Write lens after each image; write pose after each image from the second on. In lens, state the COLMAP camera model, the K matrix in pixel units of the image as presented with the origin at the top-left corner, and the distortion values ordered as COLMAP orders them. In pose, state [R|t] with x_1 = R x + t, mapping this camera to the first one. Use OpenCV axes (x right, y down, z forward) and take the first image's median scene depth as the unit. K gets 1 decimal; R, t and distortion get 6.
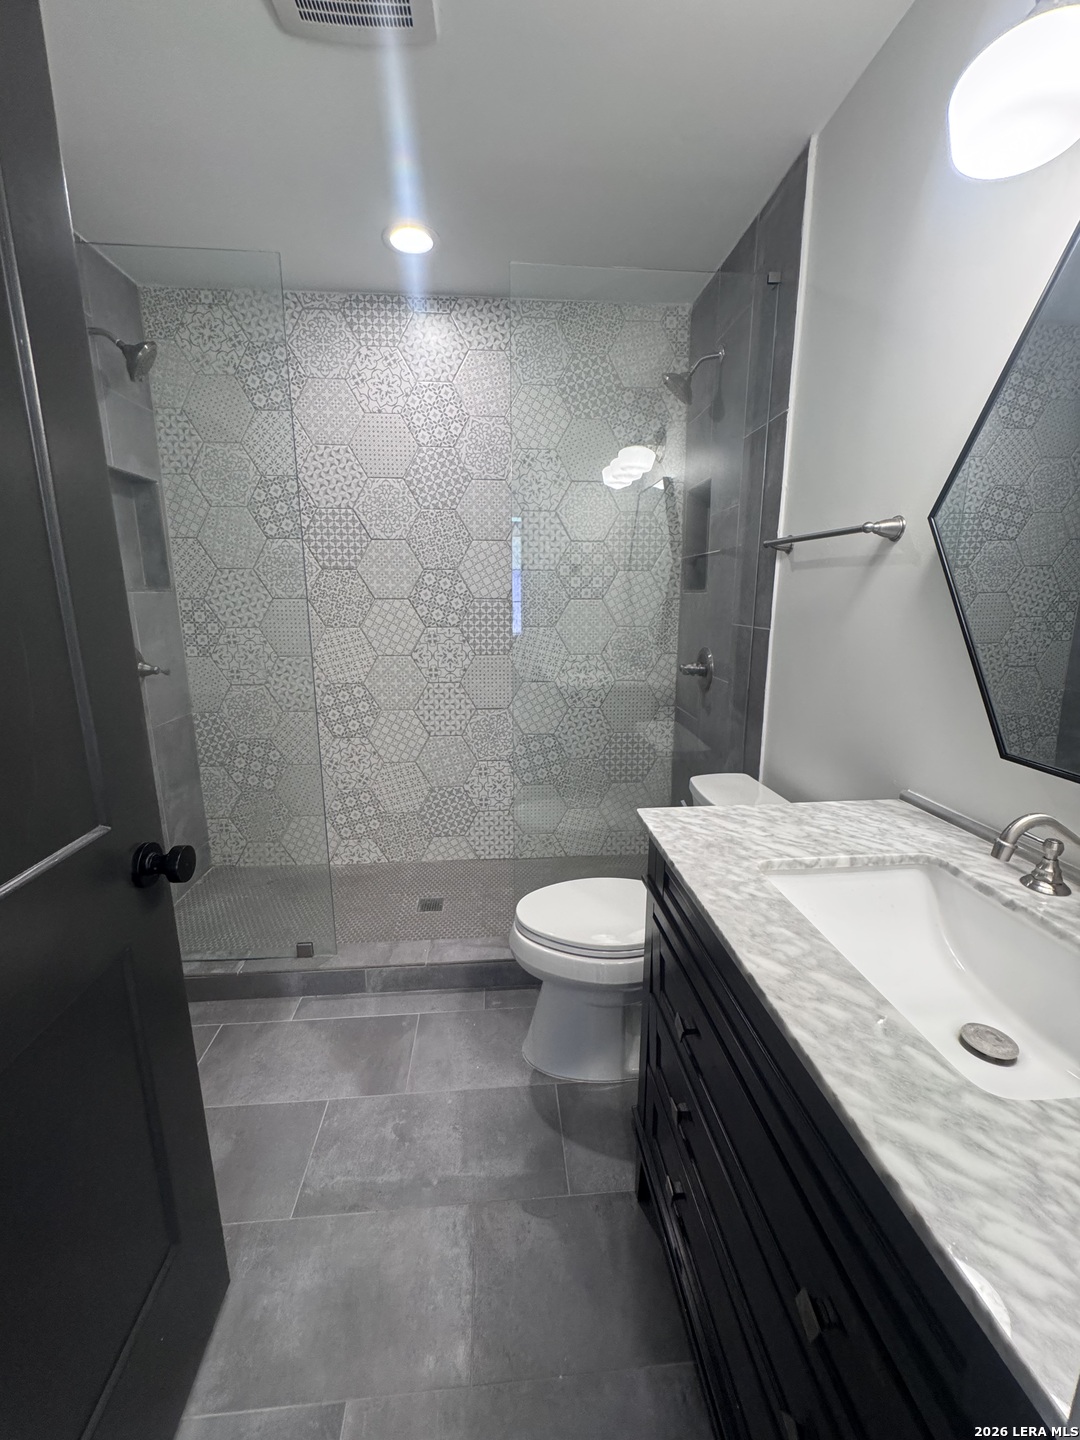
lens RADIAL K [[577.0, 0, 540.3], [0, 577.0, 721.3], [0, 0, 1]] dist [-0.002898, 0.000365]
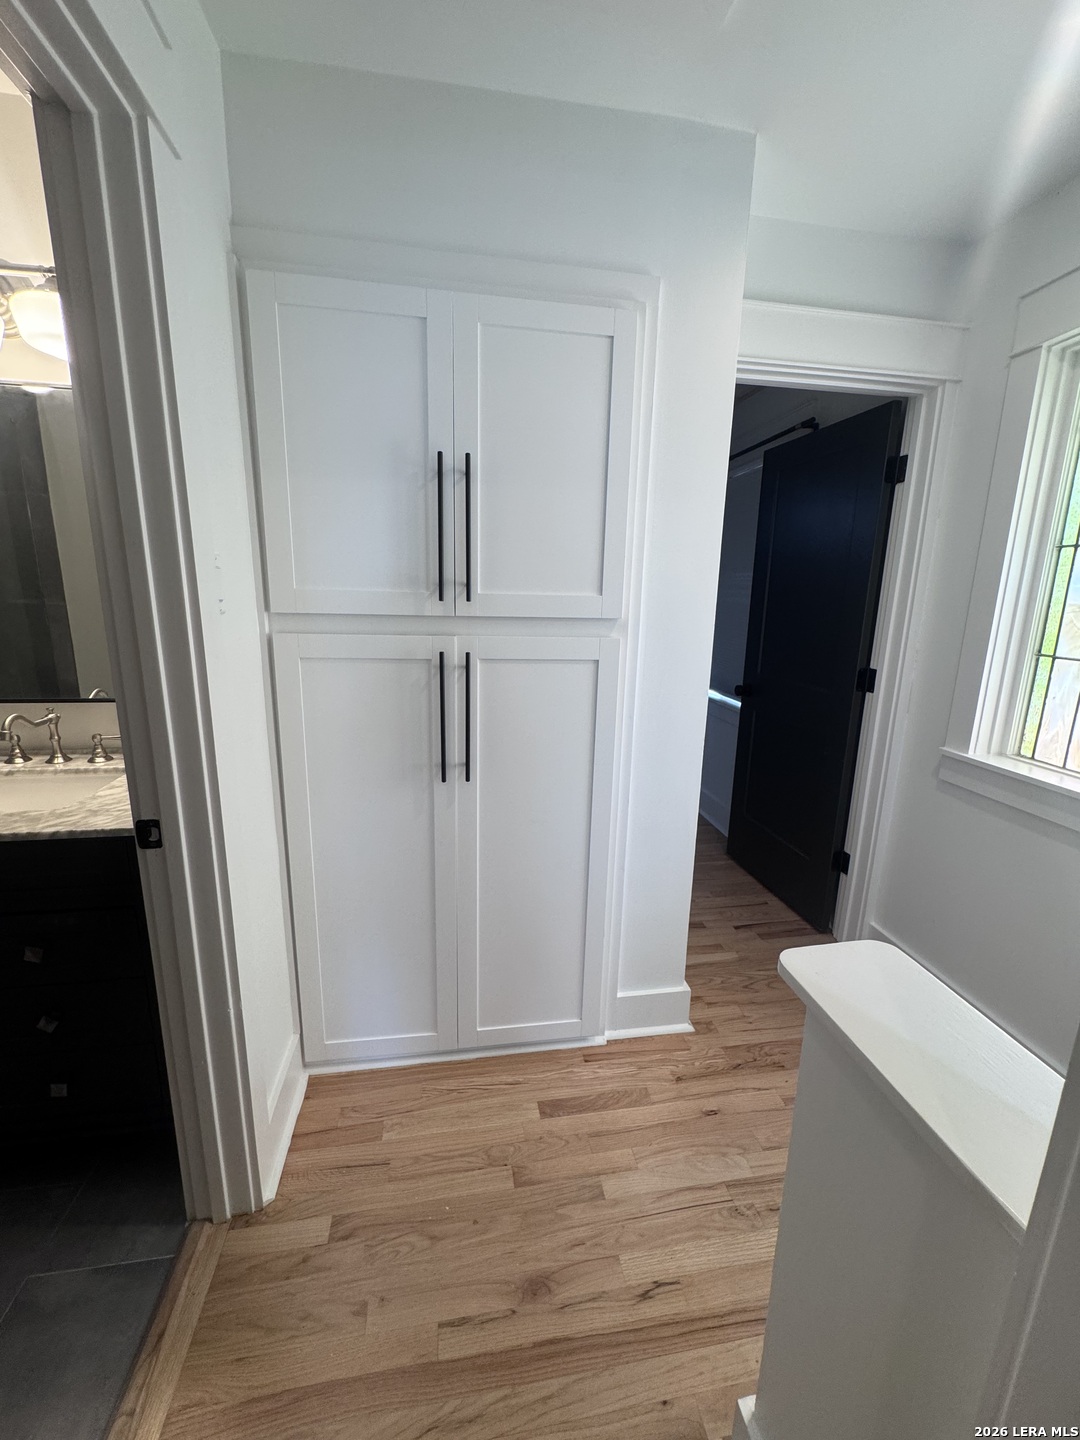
lens RADIAL K [[577.0, 0, 538.4], [0, 577.0, 720.5], [0, 0, 1]] dist [-0.002898, 0.000365]
pose [[-0.075099, -0.208361, 0.975165, -0.355170], [0.182577, 0.958522, 0.218865, 0.021581], [-0.980319, 0.194479, -0.033942, -0.208519]]
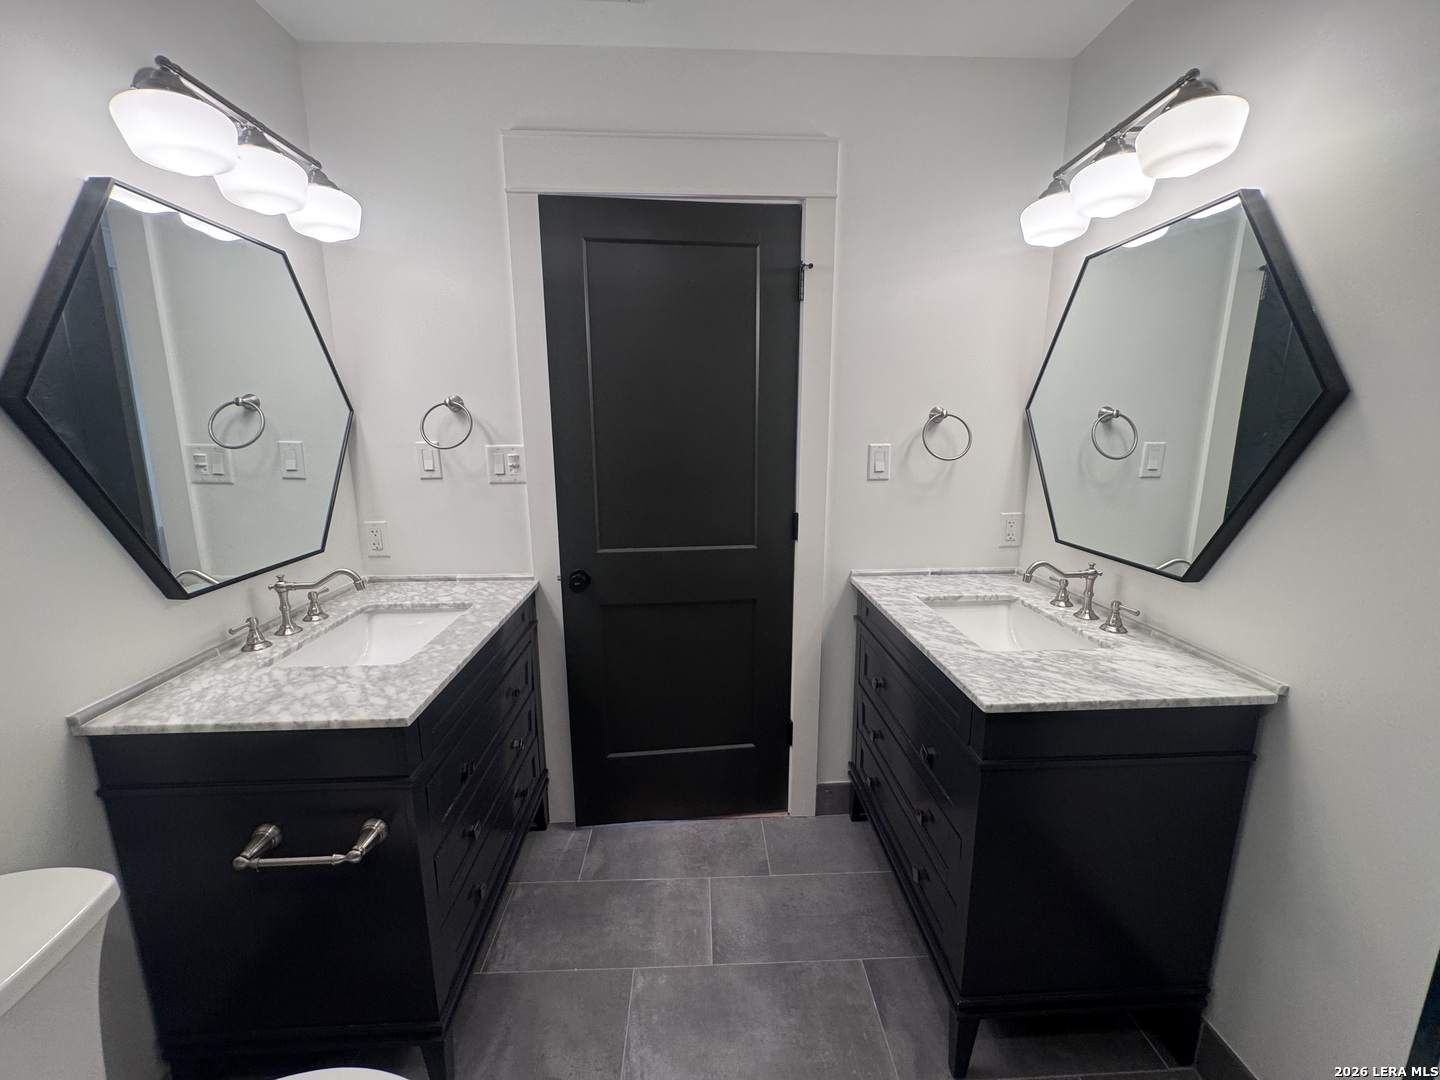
lens RADIAL K [[577.0, 0, 720.5], [0, 577.0, 534.3], [0, 0, 1]] dist [-0.002898, 0.000365]
pose [[-0.999285, -0.003636, 0.037631, -0.165029], [0.011547, 0.918444, 0.395383, -0.214768], [-0.036000, 0.395535, -0.917745, 0.791256]]
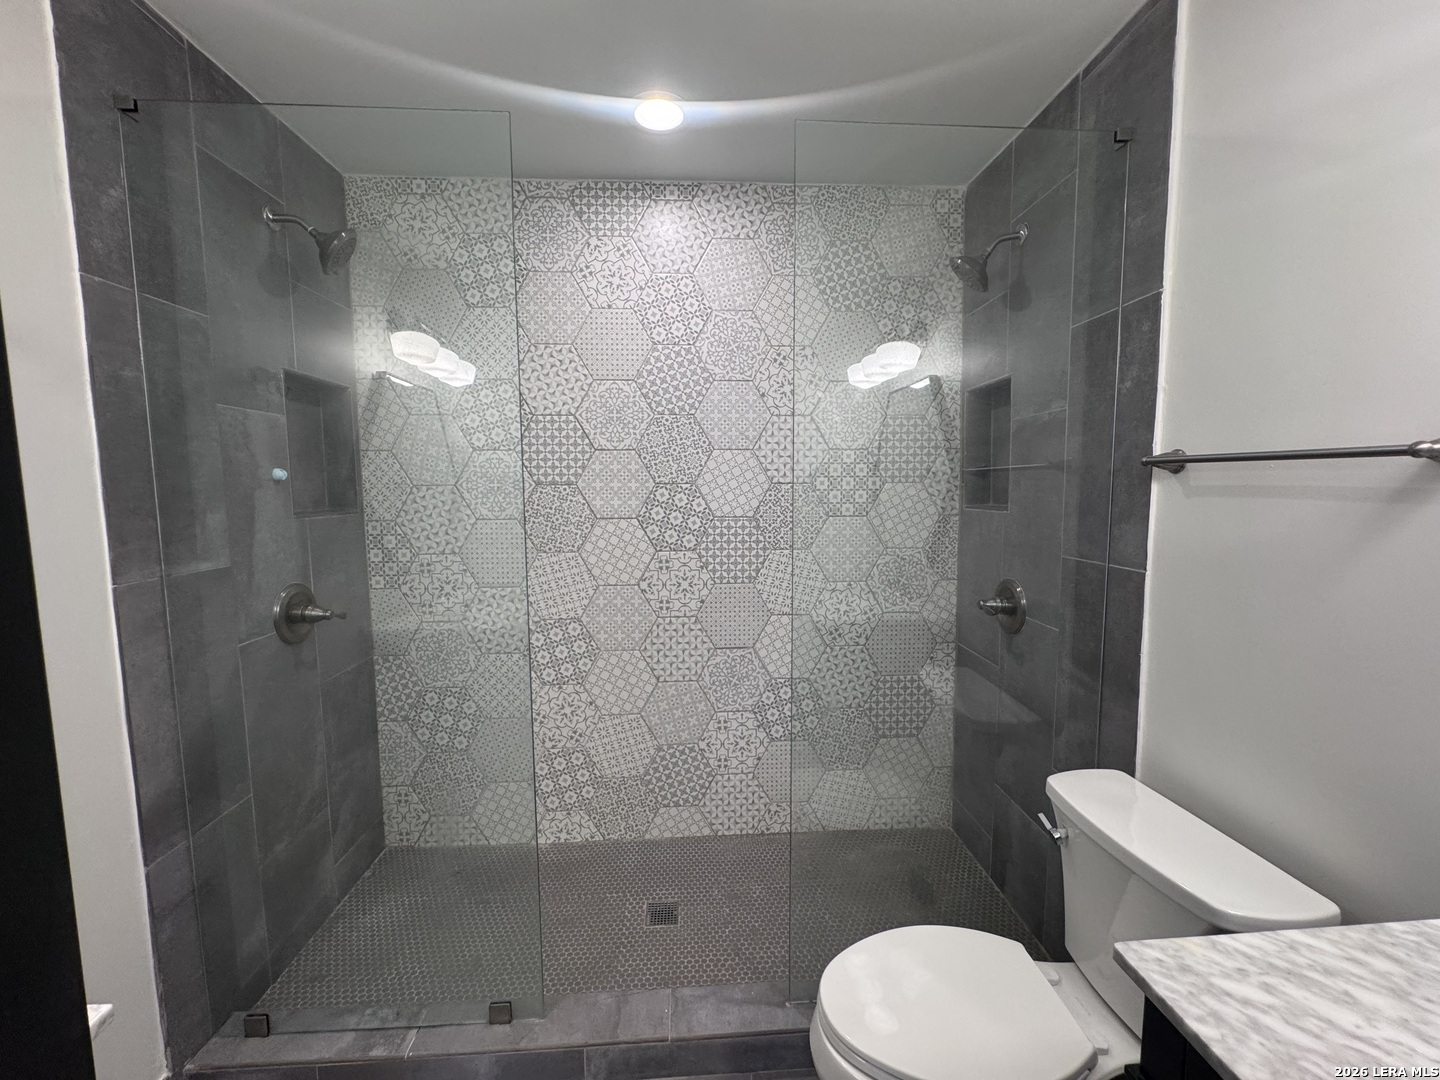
lens RADIAL K [[577.0, 0, 718.5], [0, 577.0, 541.7], [0, 0, 1]] dist [-0.002898, 0.000365]
pose [[0.999745, -0.005822, -0.021822, -0.095194], [0.003164, 0.992776, -0.119940, -0.080176], [0.022362, 0.119840, 0.992541, 0.180405]]
